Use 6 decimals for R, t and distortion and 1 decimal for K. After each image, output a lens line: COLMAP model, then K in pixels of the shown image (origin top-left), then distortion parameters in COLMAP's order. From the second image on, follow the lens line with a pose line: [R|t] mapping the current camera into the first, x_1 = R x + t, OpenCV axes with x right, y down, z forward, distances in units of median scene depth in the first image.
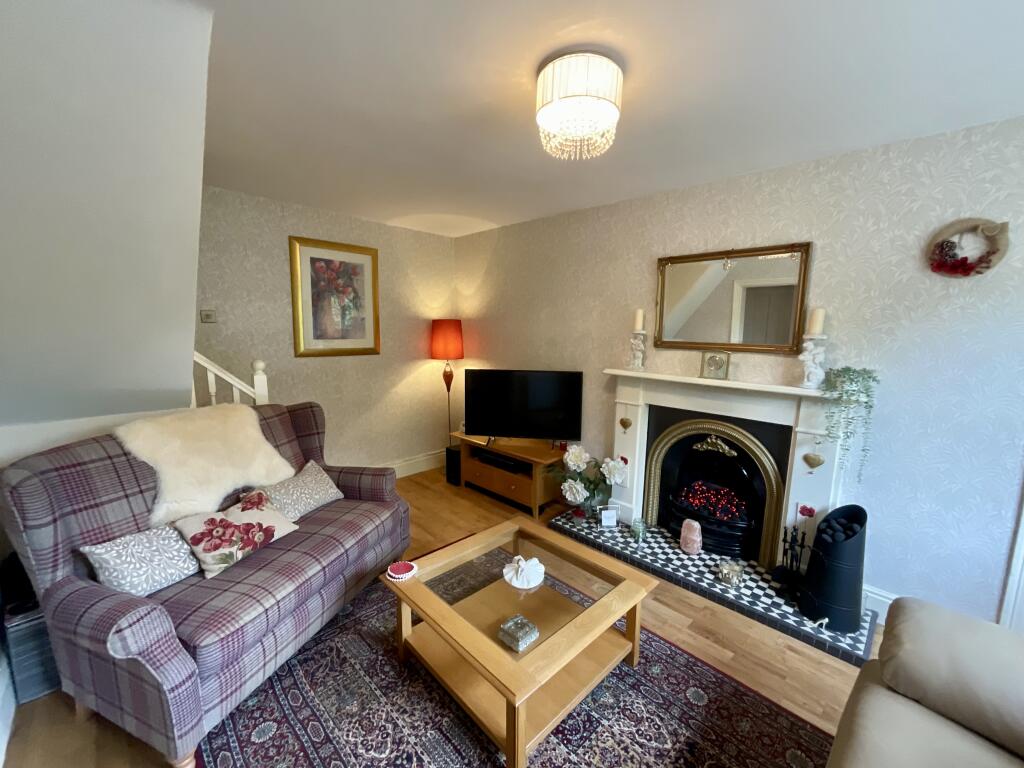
lens RADIAL K [[415.0, 0, 510.9], [0, 415.0, 384.4], [0, 0, 1]] dist [-0.001829, -0.000440]
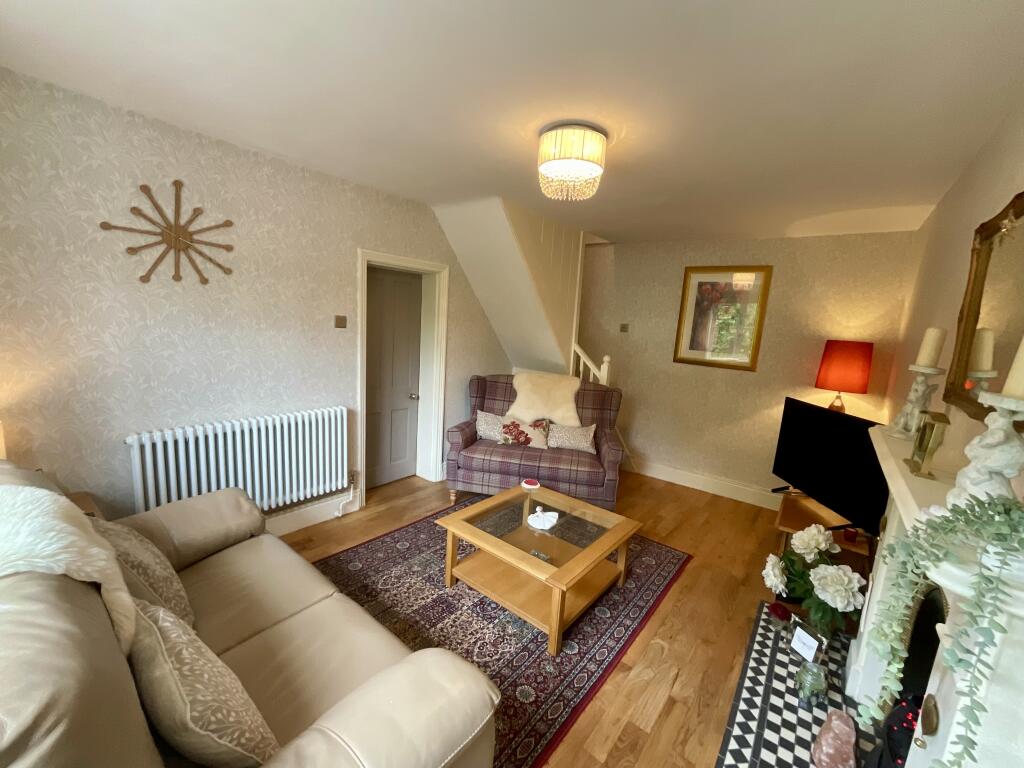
lens RADIAL K [[415.0, 0, 510.9], [0, 415.0, 384.8], [0, 0, 1]] dist [-0.001829, -0.000440]
pose [[0.123944, 0.153790, -0.980299, 0.857822], [-0.198355, 0.971818, 0.127380, -0.077498], [0.972262, 0.178659, 0.150956, 0.429284]]
